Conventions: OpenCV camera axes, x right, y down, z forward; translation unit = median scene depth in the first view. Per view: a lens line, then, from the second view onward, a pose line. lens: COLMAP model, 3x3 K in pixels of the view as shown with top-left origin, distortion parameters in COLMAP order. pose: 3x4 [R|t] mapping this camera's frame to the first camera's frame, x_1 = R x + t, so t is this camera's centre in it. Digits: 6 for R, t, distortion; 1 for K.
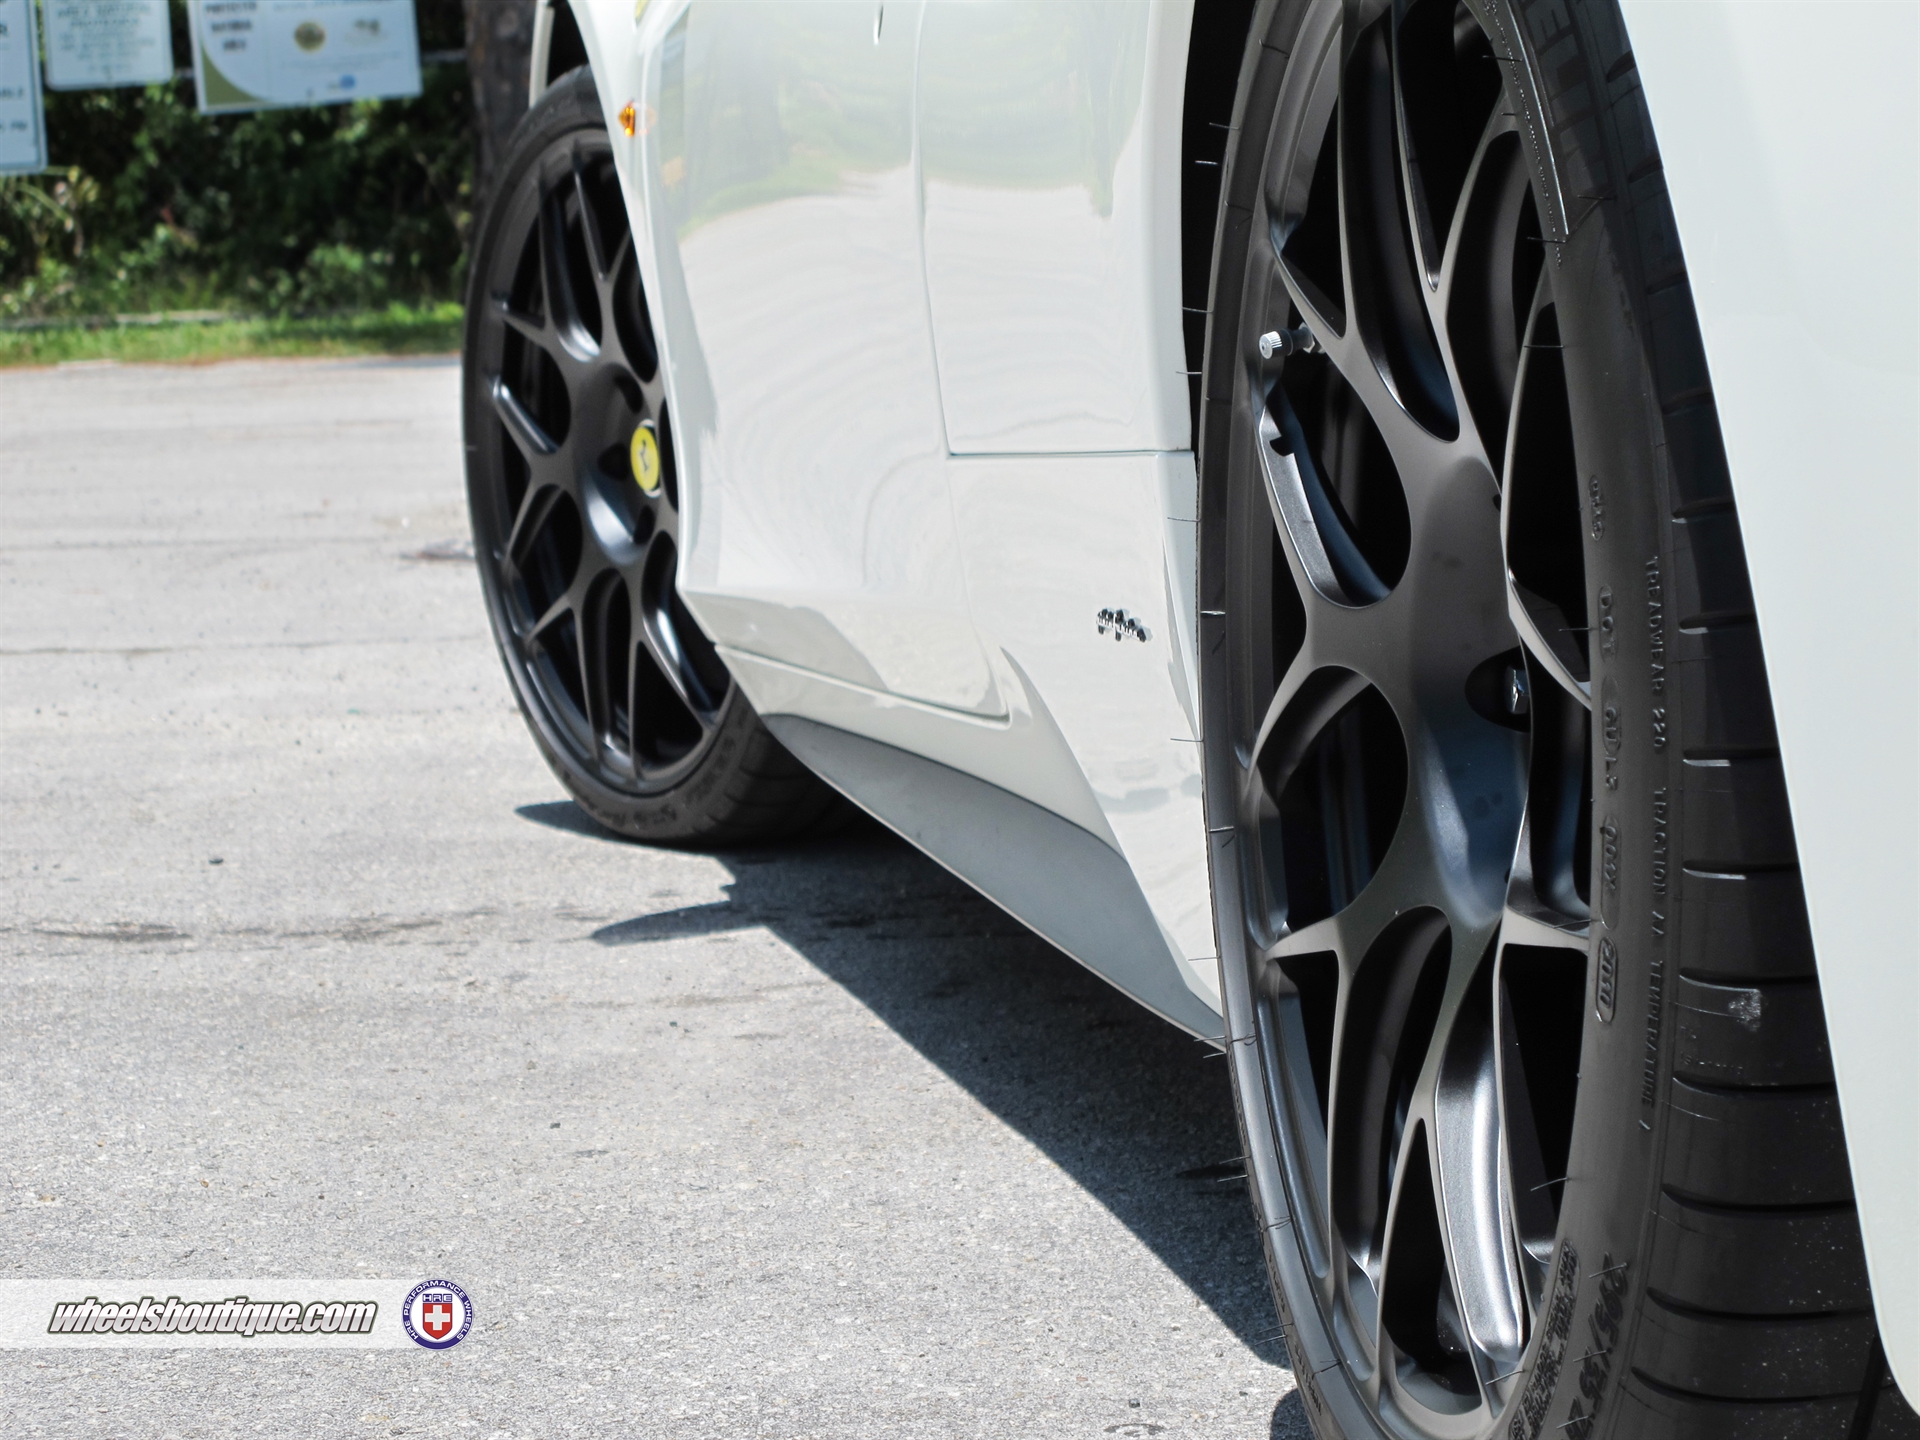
lens RADIAL K [[5524.2, 0, 962.9], [0, 5524.2, 722.4], [0, 0, 1]] dist [-0.107755, 0.000000]
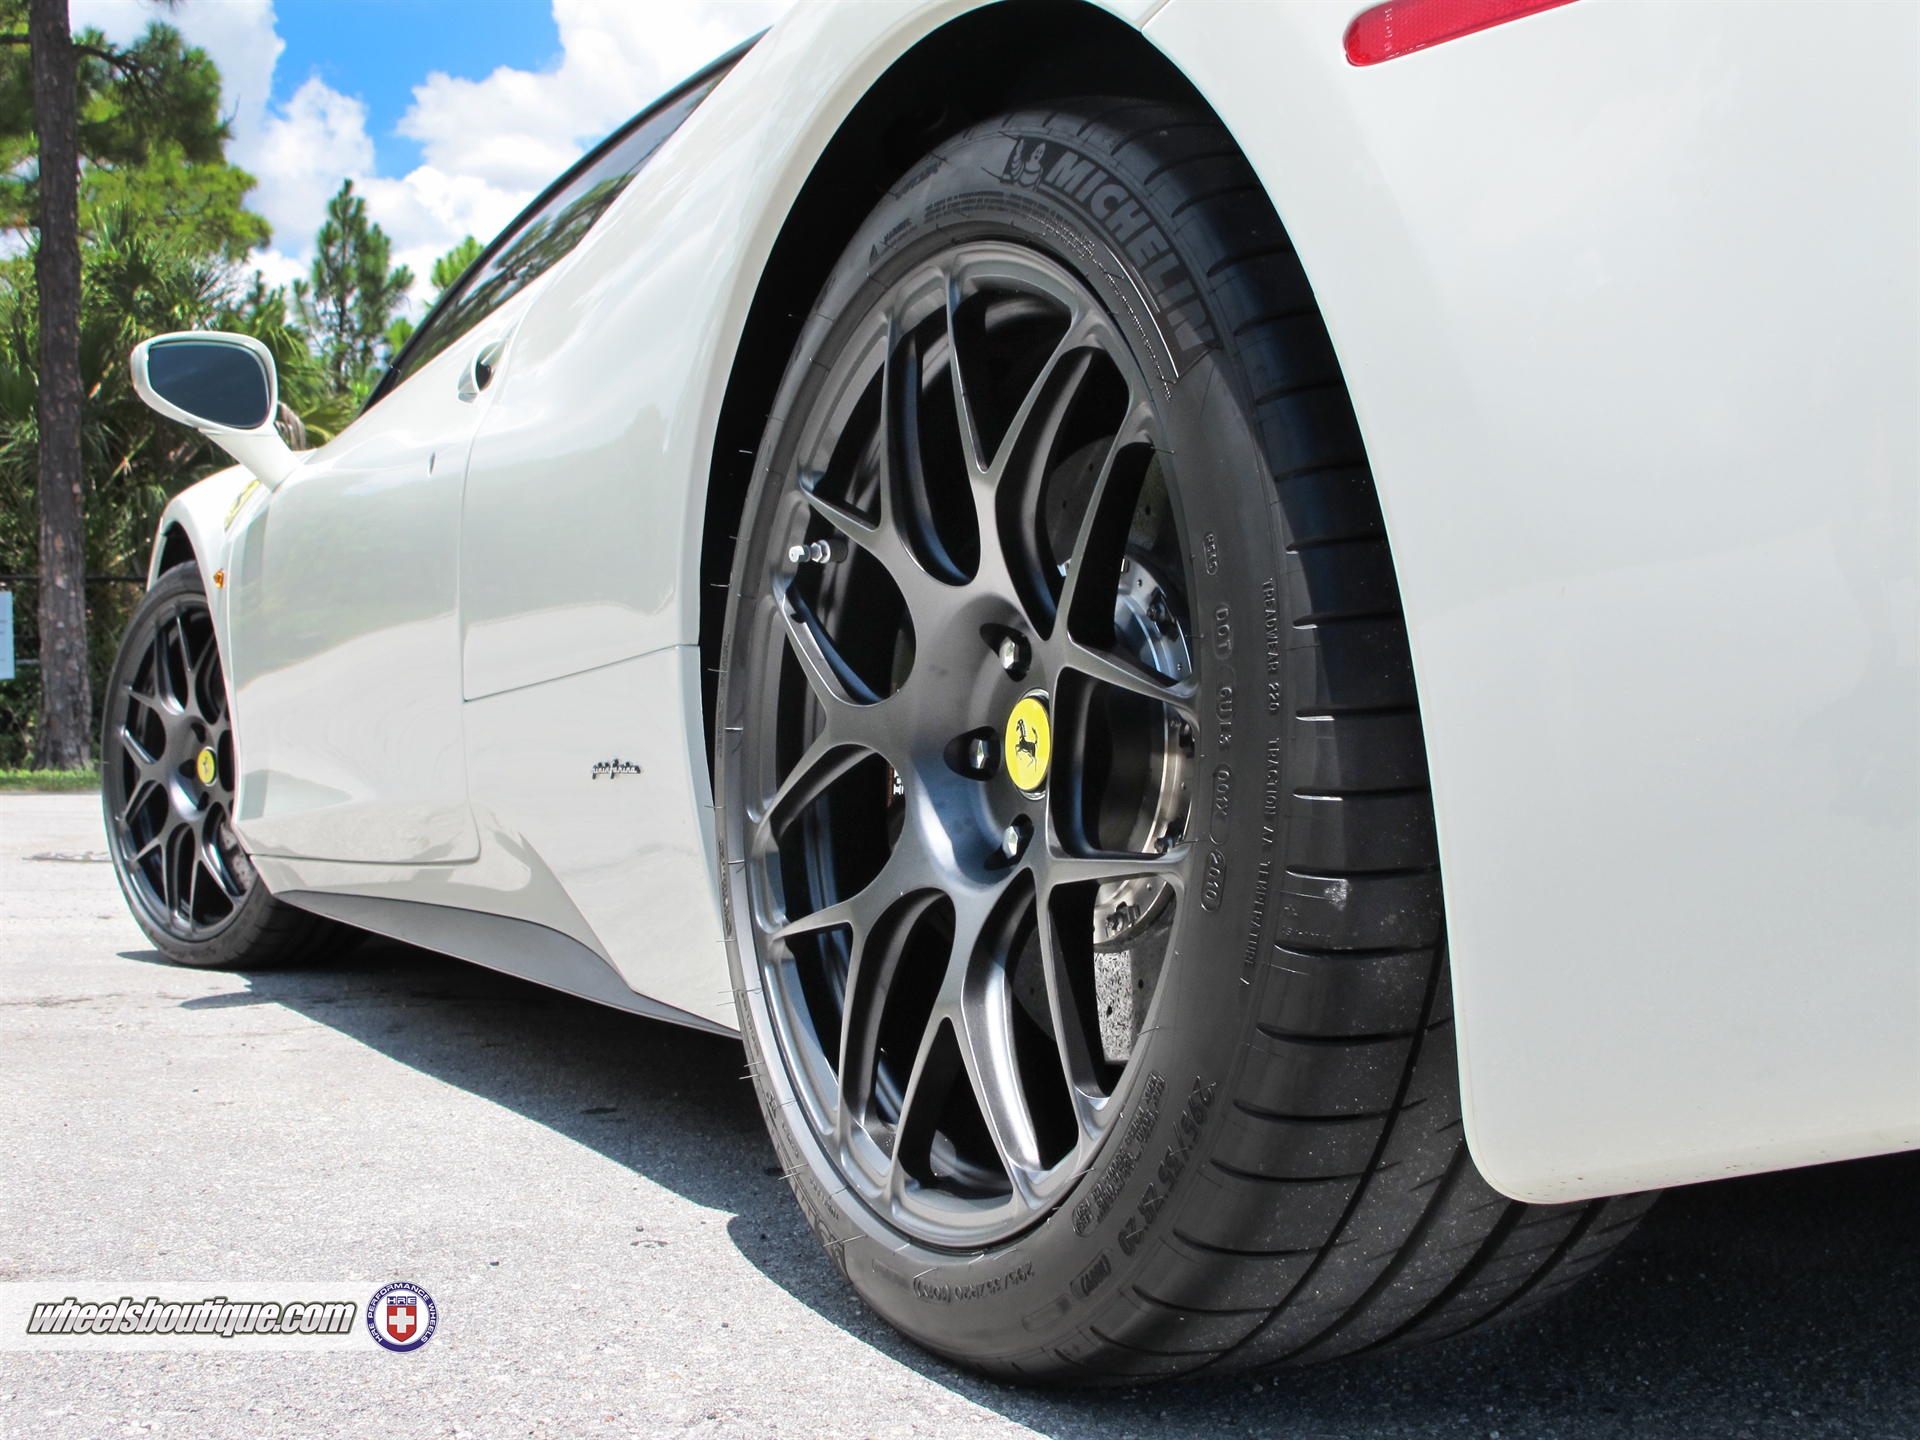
lens RADIAL K [[2281.4, 0, 945.5], [0, 2281.4, 715.9], [0, 0, 1]] dist [-0.076493, 0.000000]
pose [[0.952906, 0.050816, 0.298978, -0.059625], [-0.013633, 0.992043, -0.125162, 0.036804], [-0.302959, 0.115191, 0.946016, 0.212687]]
